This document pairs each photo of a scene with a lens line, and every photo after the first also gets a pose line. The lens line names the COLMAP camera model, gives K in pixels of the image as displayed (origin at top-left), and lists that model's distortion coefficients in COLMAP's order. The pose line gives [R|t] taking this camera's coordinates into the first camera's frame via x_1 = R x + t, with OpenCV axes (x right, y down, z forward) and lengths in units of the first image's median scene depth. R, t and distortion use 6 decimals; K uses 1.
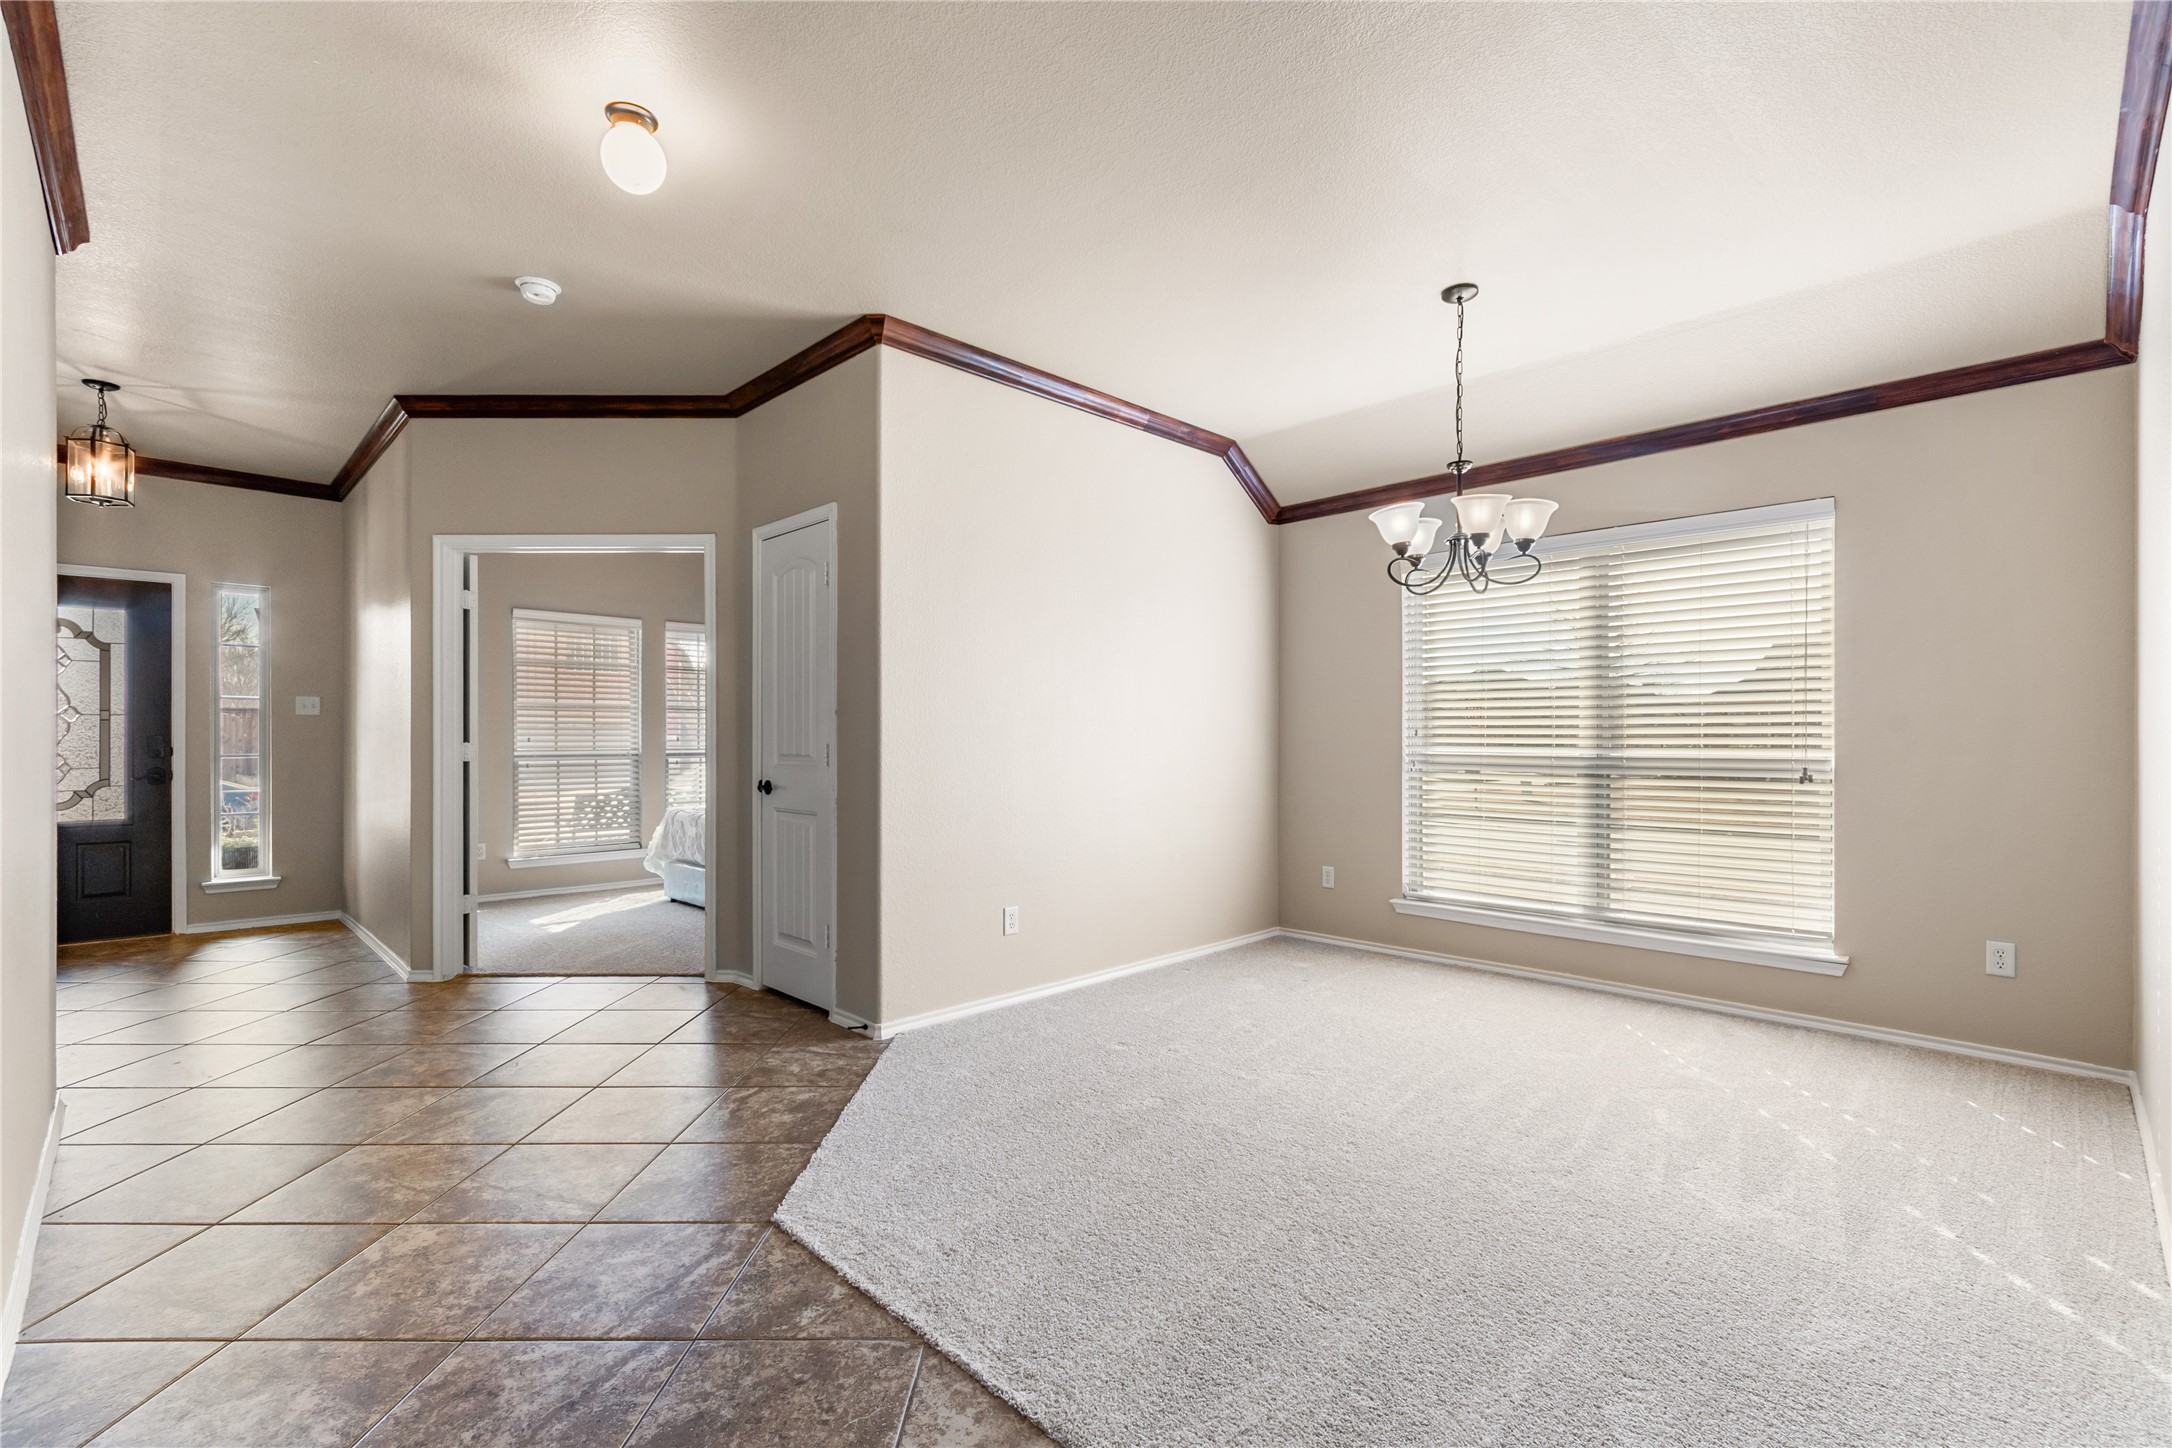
lens RADIAL K [[946.2, 0, 1080.8], [0, 946.2, 739.4], [0, 0, 1]] dist [0.000641, -0.000007]
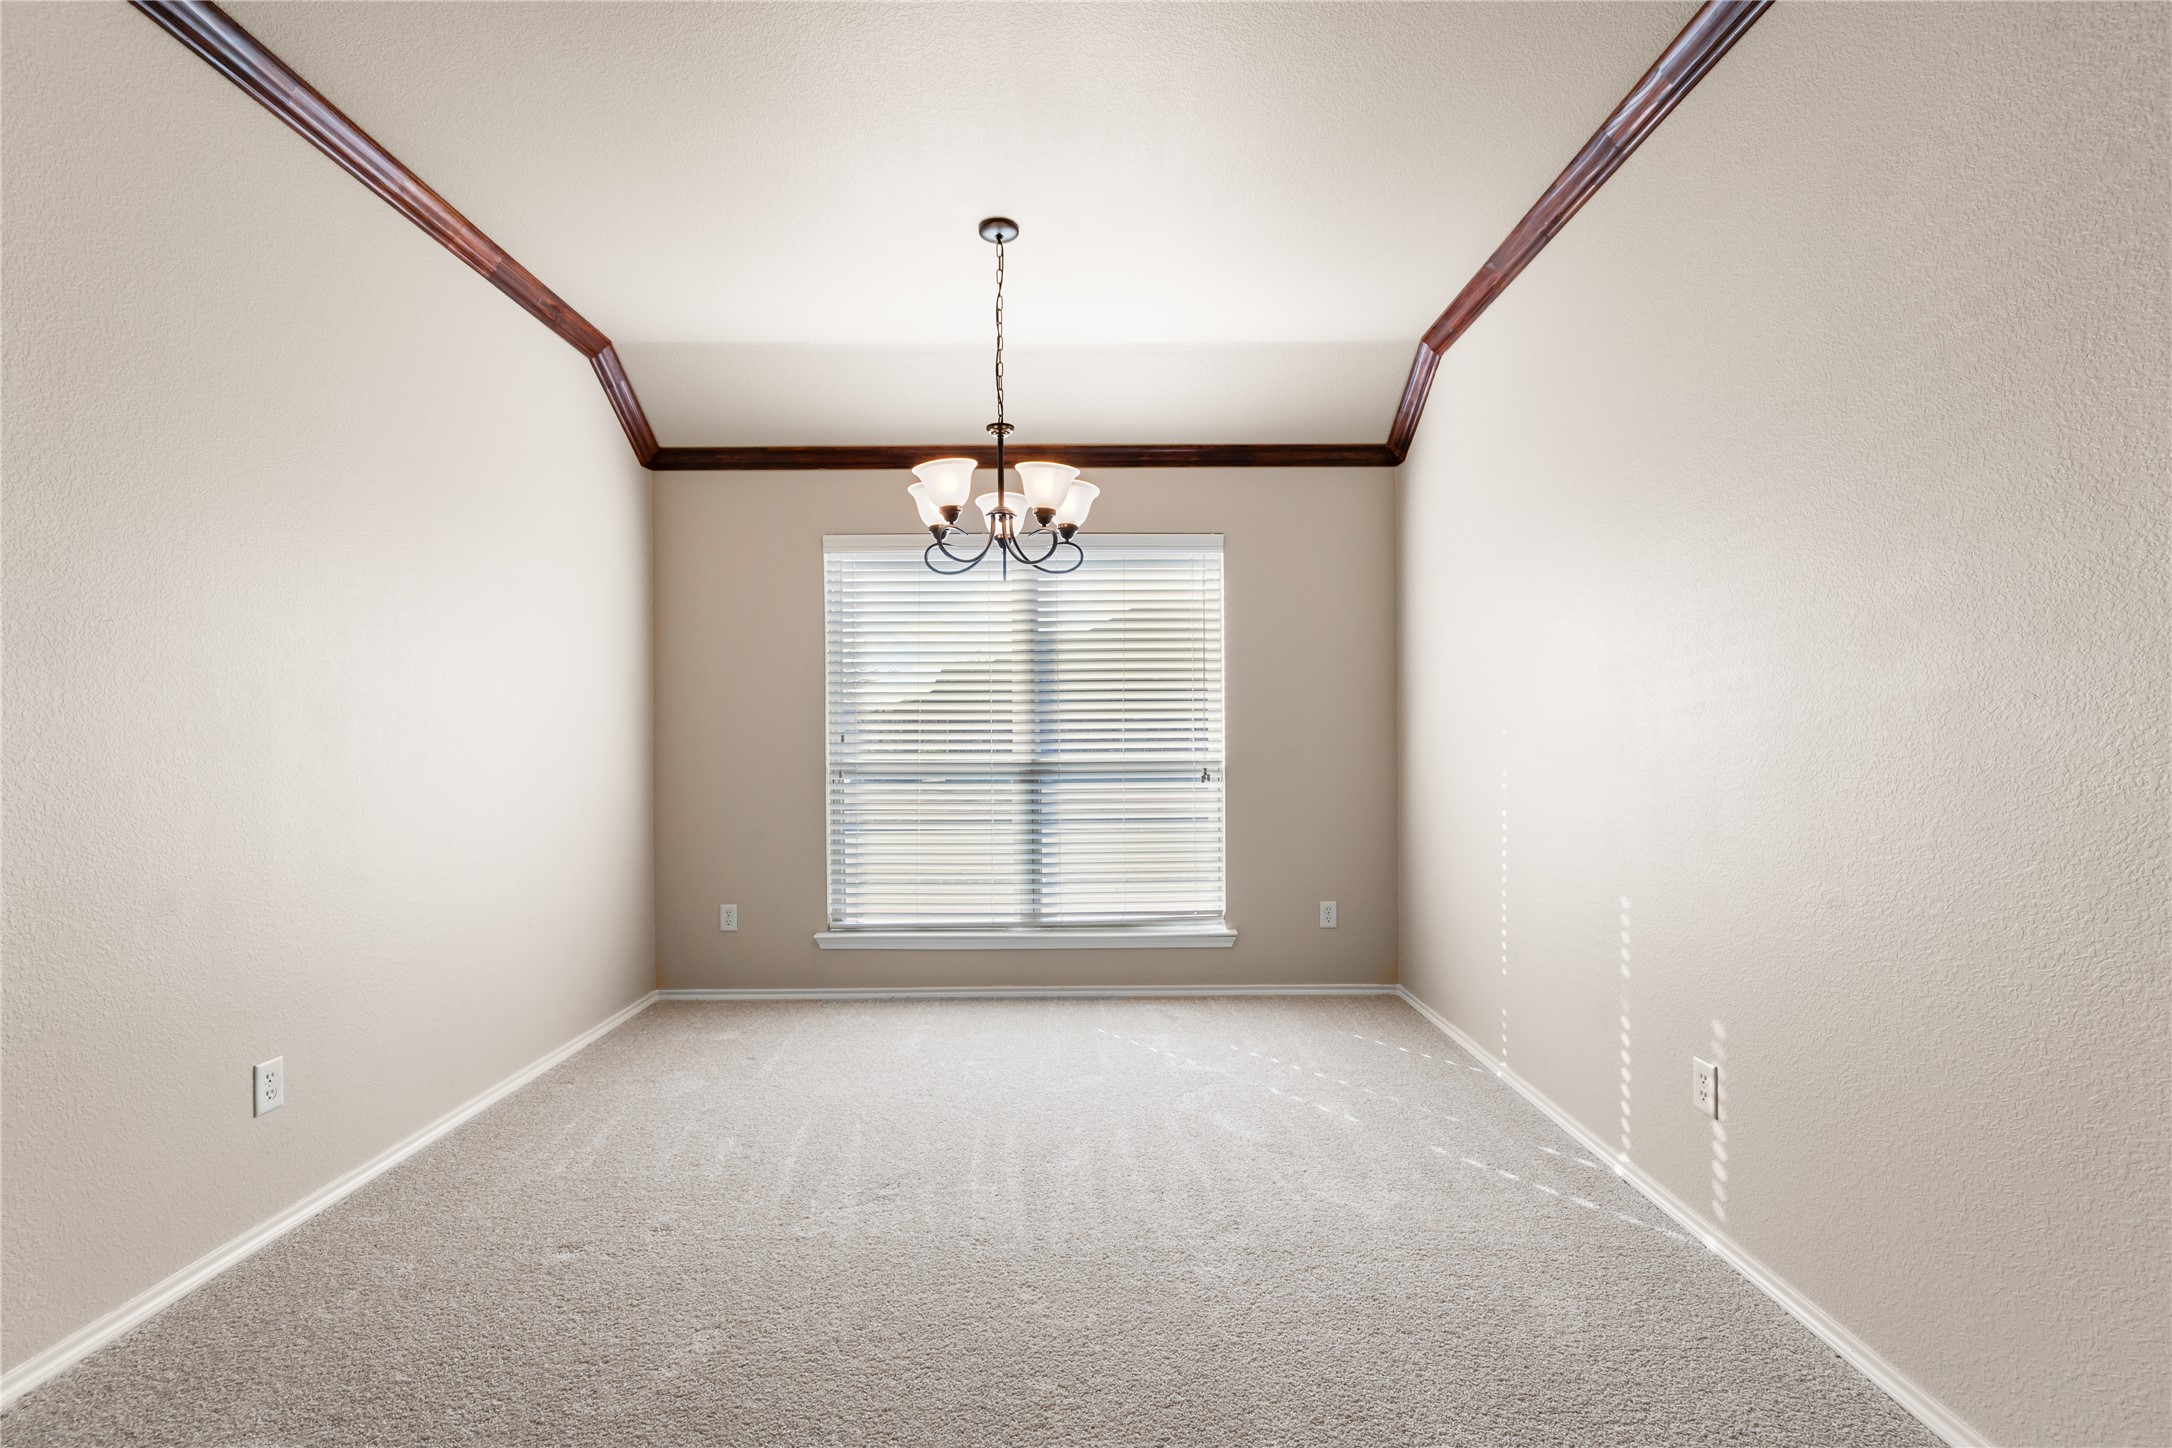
lens RADIAL K [[946.2, 0, 1080.8], [0, 946.2, 739.4], [0, 0, 1]] dist [0.000641, -0.000007]
pose [[0.692579, -0.002590, 0.721338, -0.140555], [0.007146, 0.999969, -0.003271, -0.001725], [-0.721307, 0.007421, 0.692576, 0.282309]]
